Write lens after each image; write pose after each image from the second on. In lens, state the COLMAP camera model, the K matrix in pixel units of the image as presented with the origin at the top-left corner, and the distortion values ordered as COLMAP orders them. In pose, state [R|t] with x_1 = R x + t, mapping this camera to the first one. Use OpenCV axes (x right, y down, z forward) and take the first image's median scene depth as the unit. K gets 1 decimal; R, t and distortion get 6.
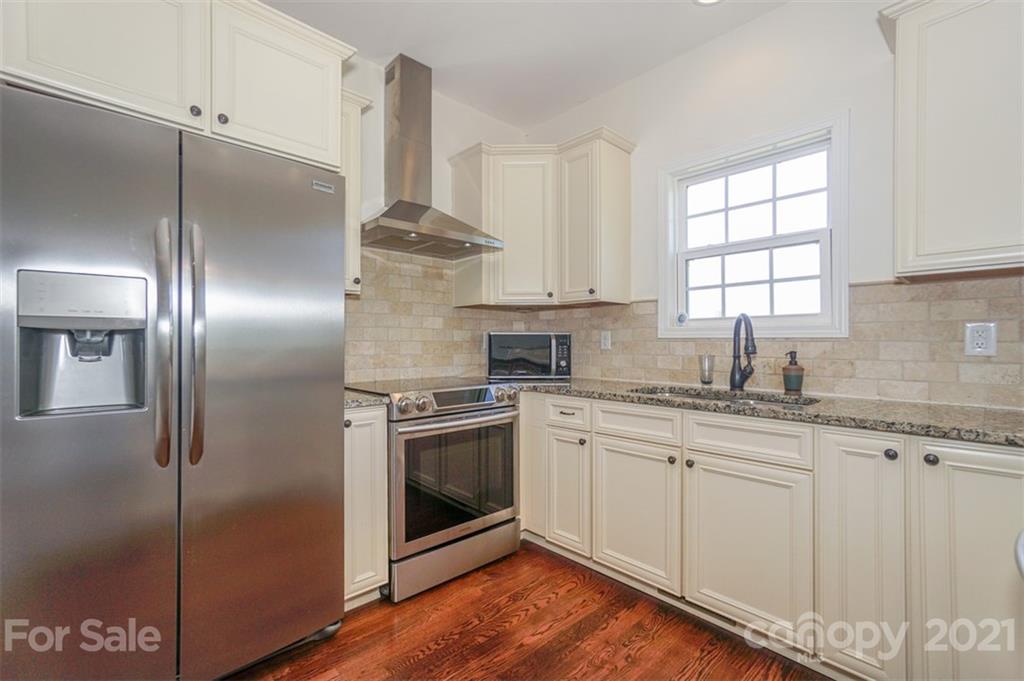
lens RADIAL K [[449.9, 0, 517.4], [0, 449.9, 342.7], [0, 0, 1]] dist [-0.008218, 0.009620]
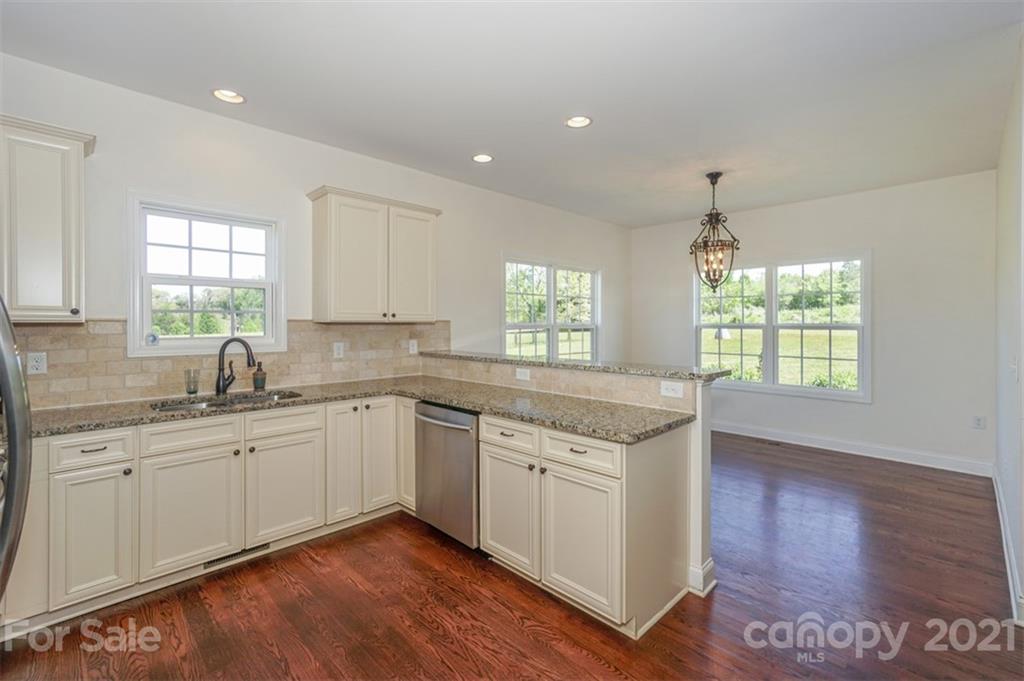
lens RADIAL K [[449.9, 0, 500.6], [0, 449.9, 325.6], [0, 0, 1]] dist [-0.008218, 0.009620]
pose [[0.001842, -0.008469, 0.999962, -0.835075], [-0.000219, 0.999964, 0.008469, -0.108395], [-0.999998, -0.000234, 0.001840, 0.178680]]
